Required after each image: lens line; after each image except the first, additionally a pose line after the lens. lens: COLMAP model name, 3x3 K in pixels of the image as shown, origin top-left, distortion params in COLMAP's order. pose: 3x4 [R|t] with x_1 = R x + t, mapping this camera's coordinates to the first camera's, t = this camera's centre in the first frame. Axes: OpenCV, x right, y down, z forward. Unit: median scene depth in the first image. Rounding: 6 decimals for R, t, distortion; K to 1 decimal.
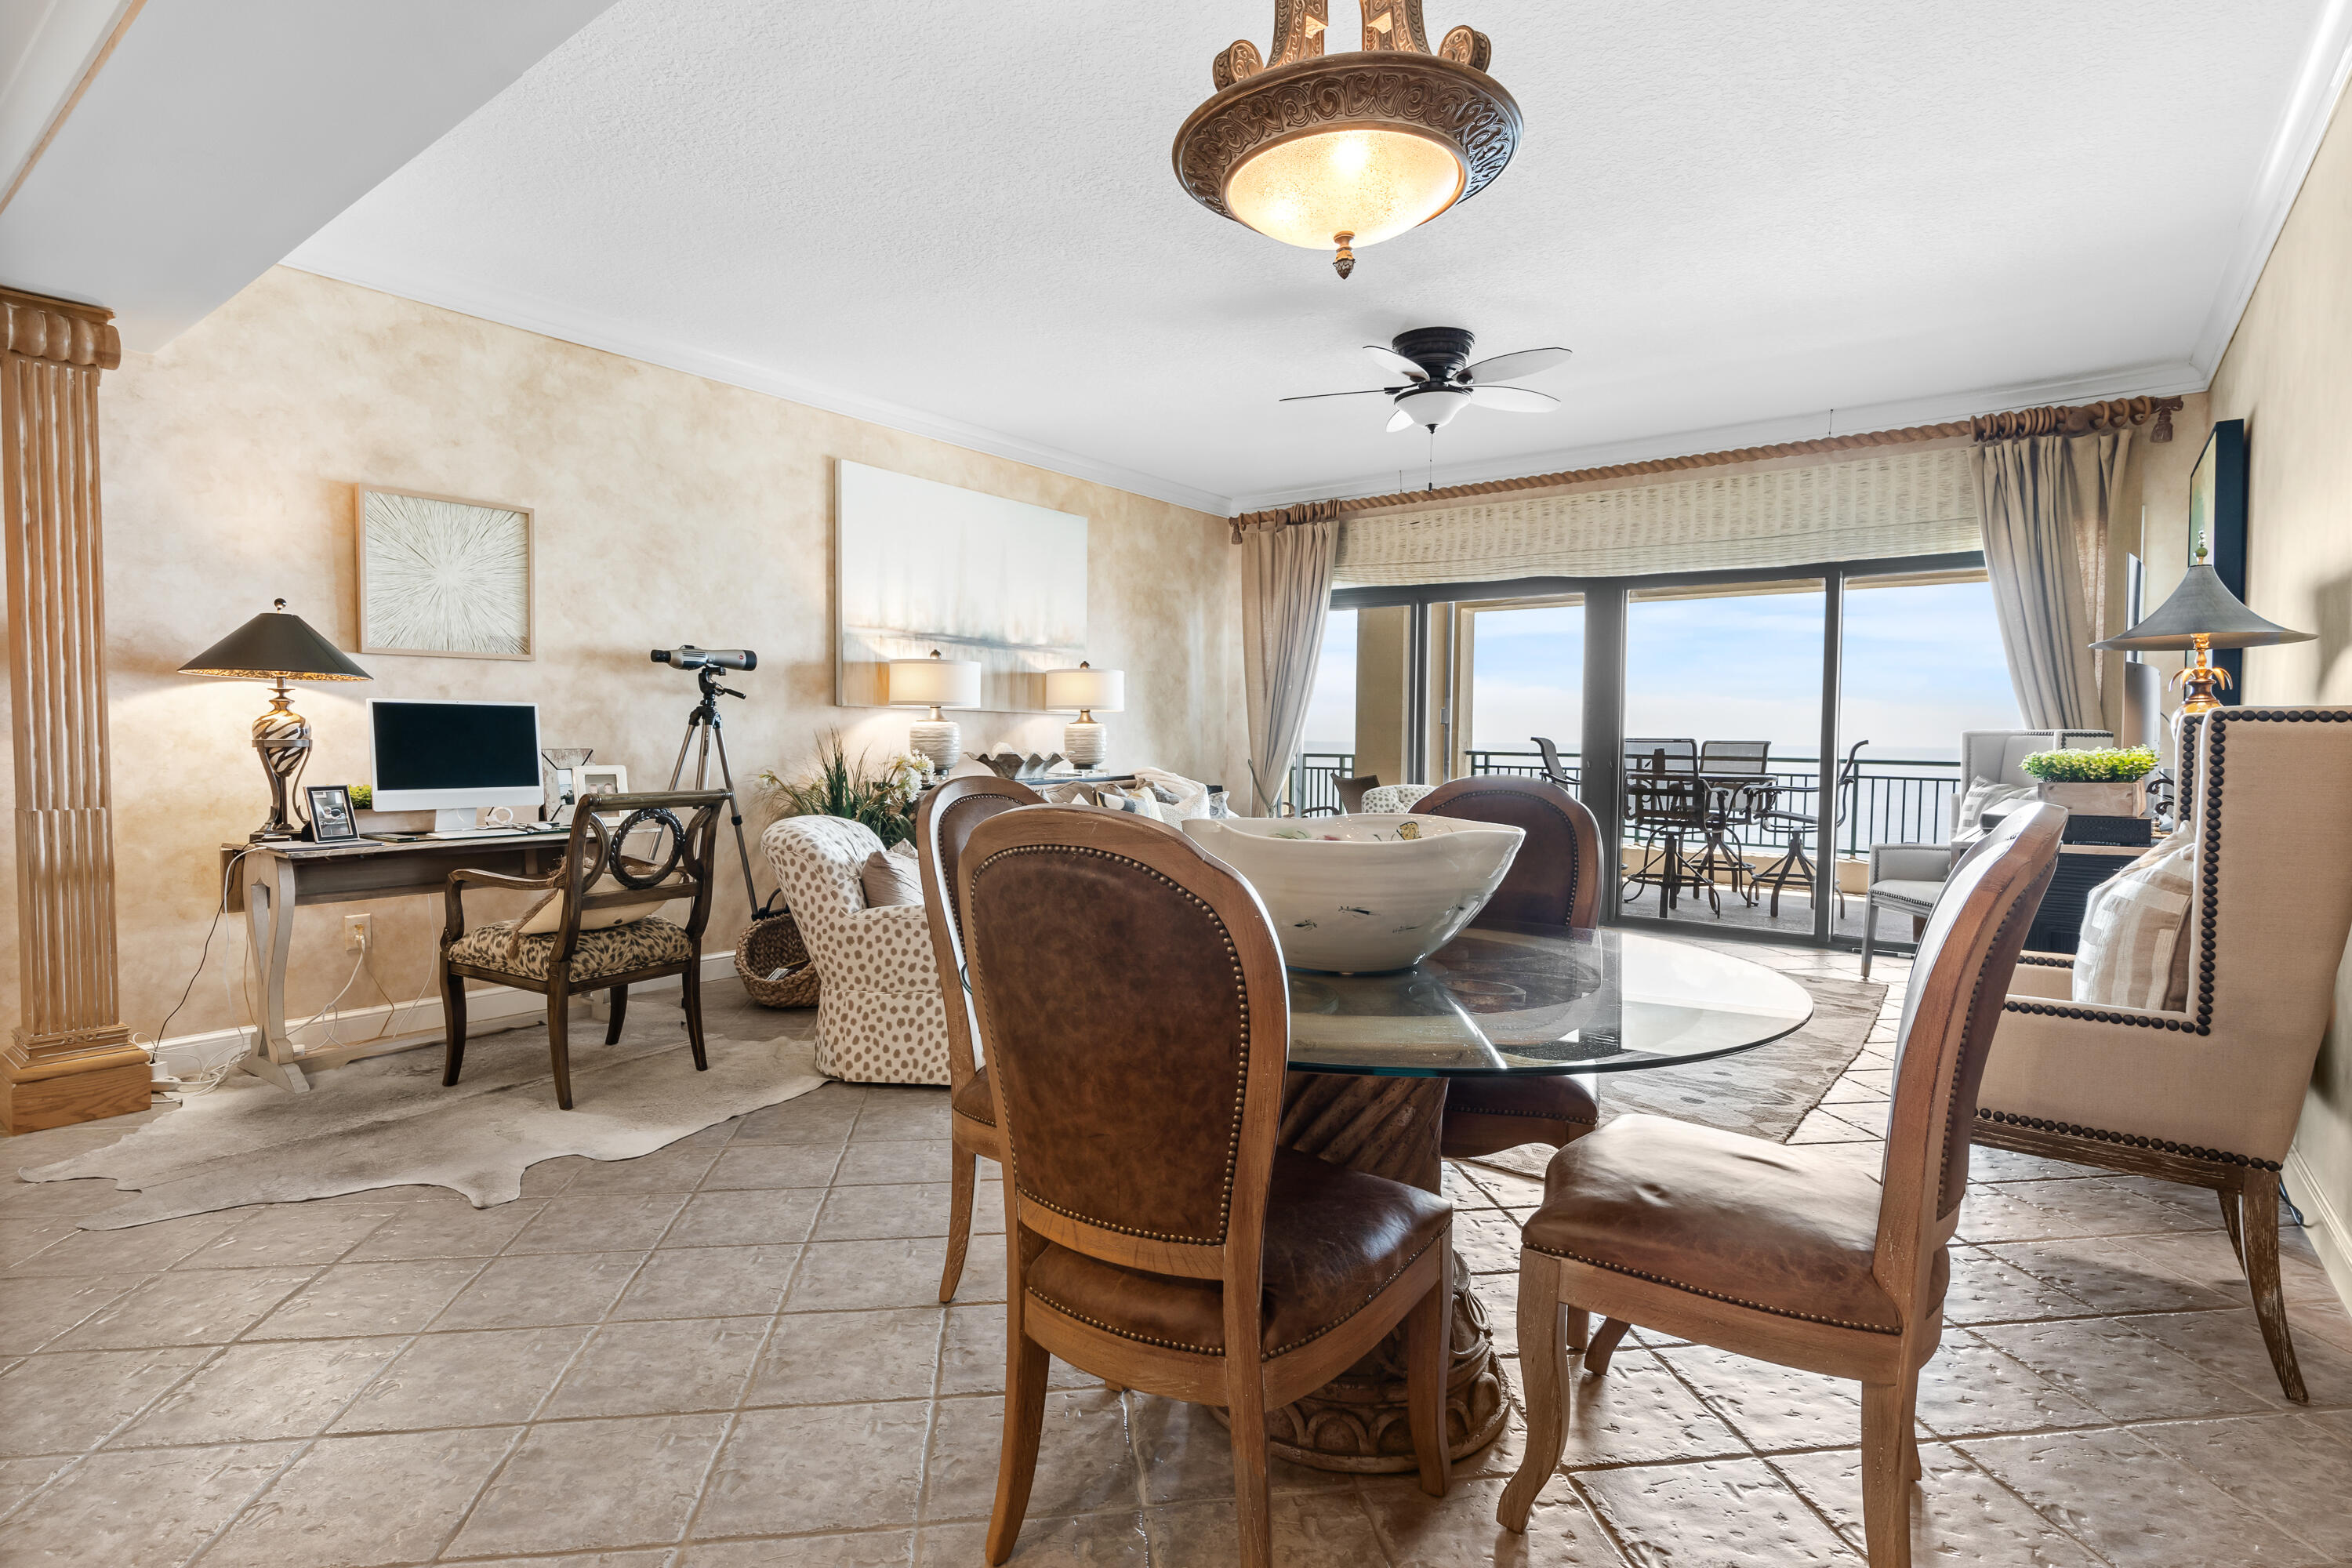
lens RADIAL K [[1150.2, 0, 1155.5], [0, 1150.2, 786.5], [0, 0, 1]] dist [0.000264, 0.000652]
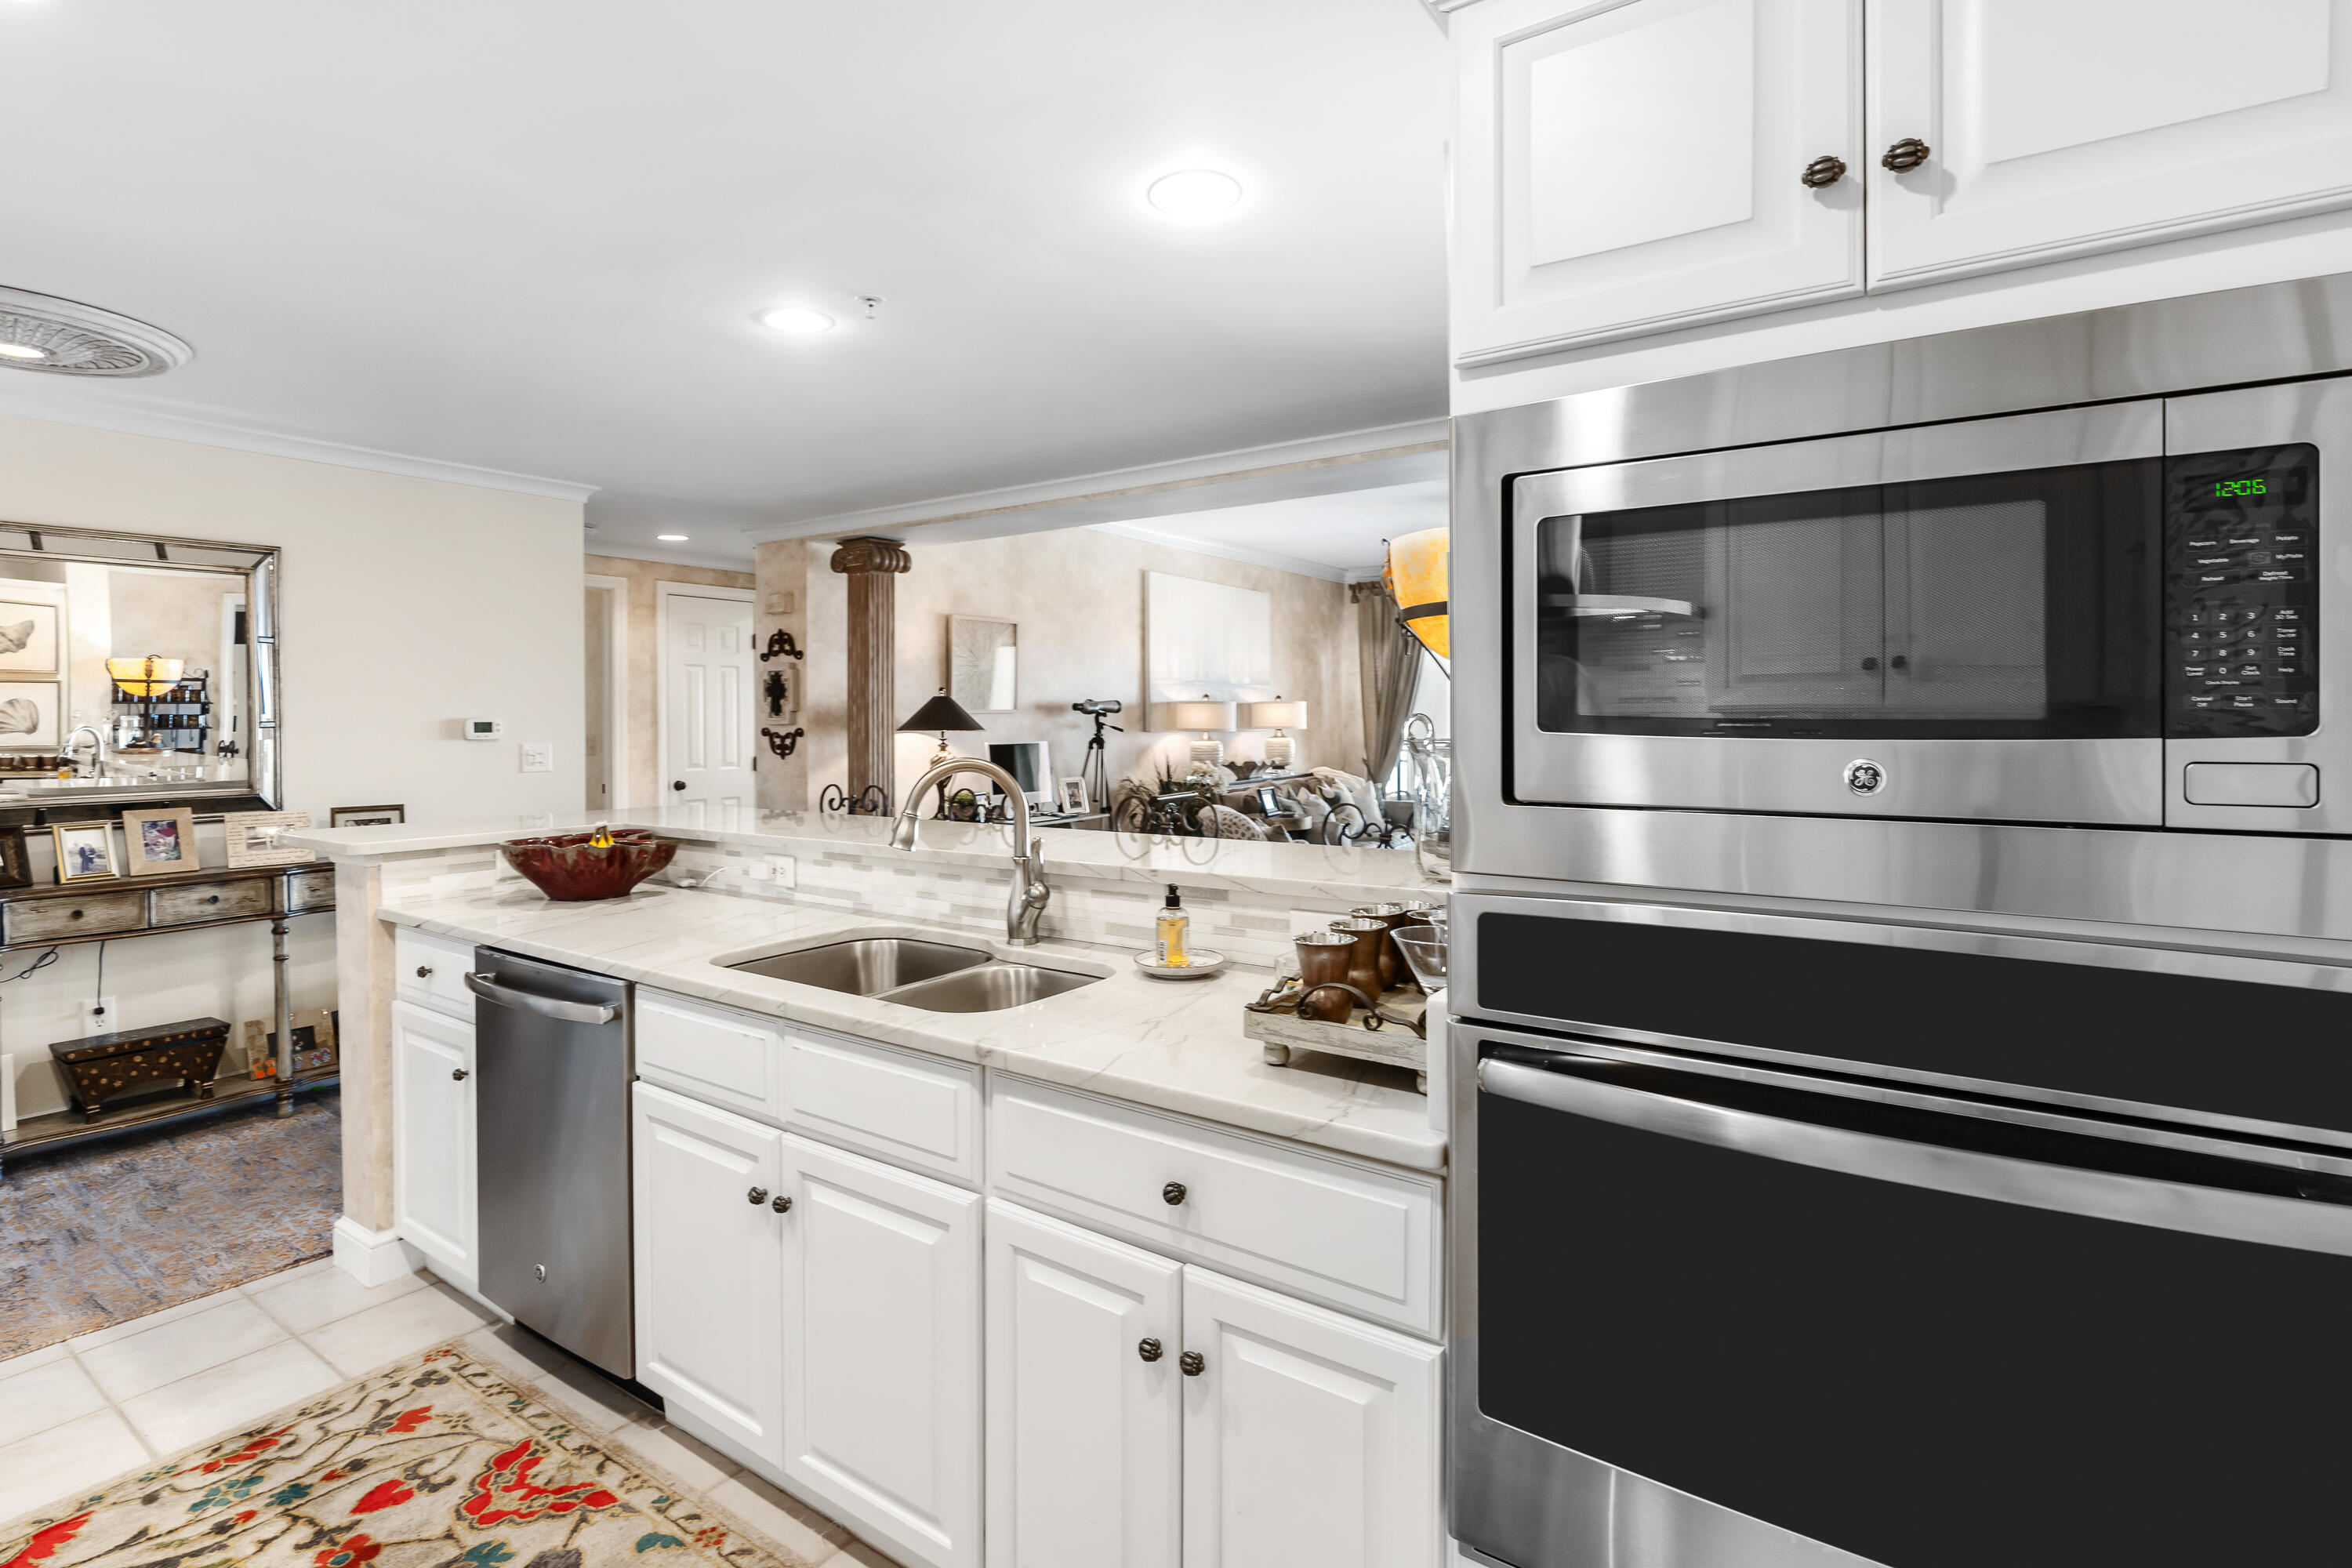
lens RADIAL K [[1119.7, 0, 1195.8], [0, 1119.7, 770.2], [0, 0, 1]] dist [-0.046085, 0.023637]
pose [[0.997621, -0.015446, 0.067179, -0.300842], [0.015521, 0.999879, -0.000598, -0.017117], [-0.067161, 0.001640, 0.997741, -0.464256]]
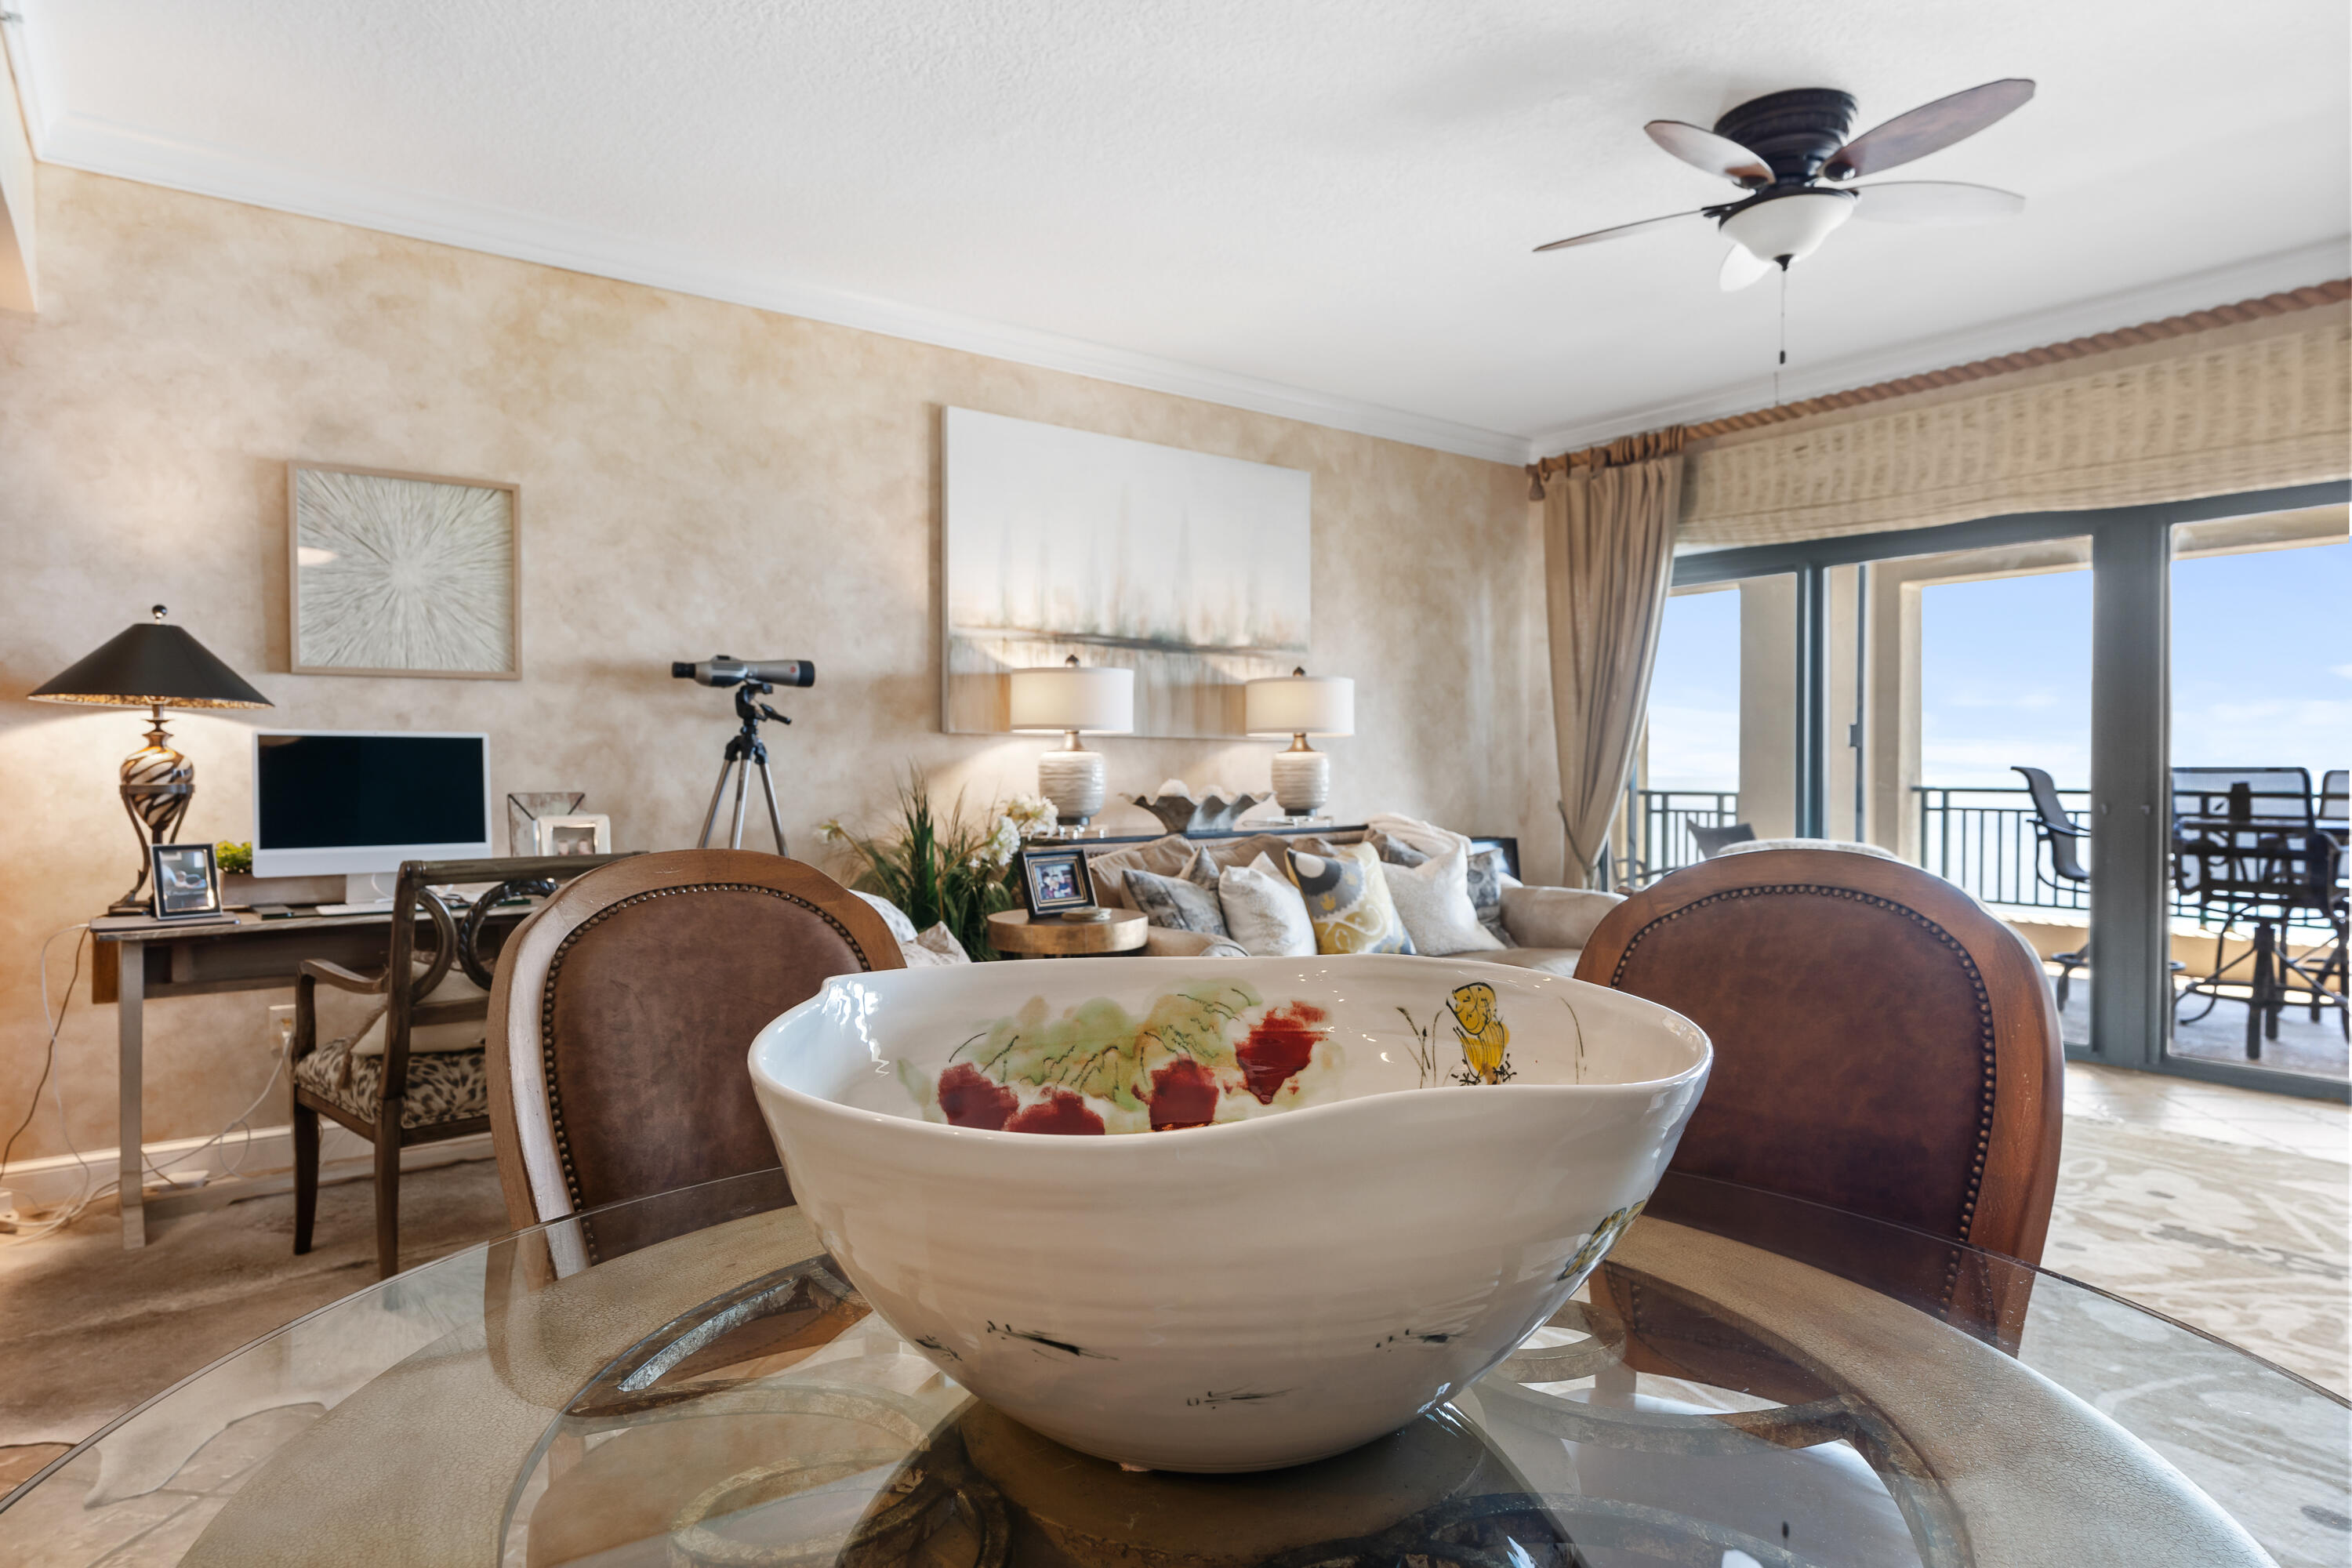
lens RADIAL K [[1345.1, 0, 1146.4], [0, 1345.1, 784.5], [0, 0, 1]] dist [0.003385, -0.000368]
pose [[0.963578, -0.005152, -0.267377, 0.083059], [-0.003608, 0.999473, -0.032260, -0.008136], [0.267402, 0.032049, 0.963052, 0.183686]]
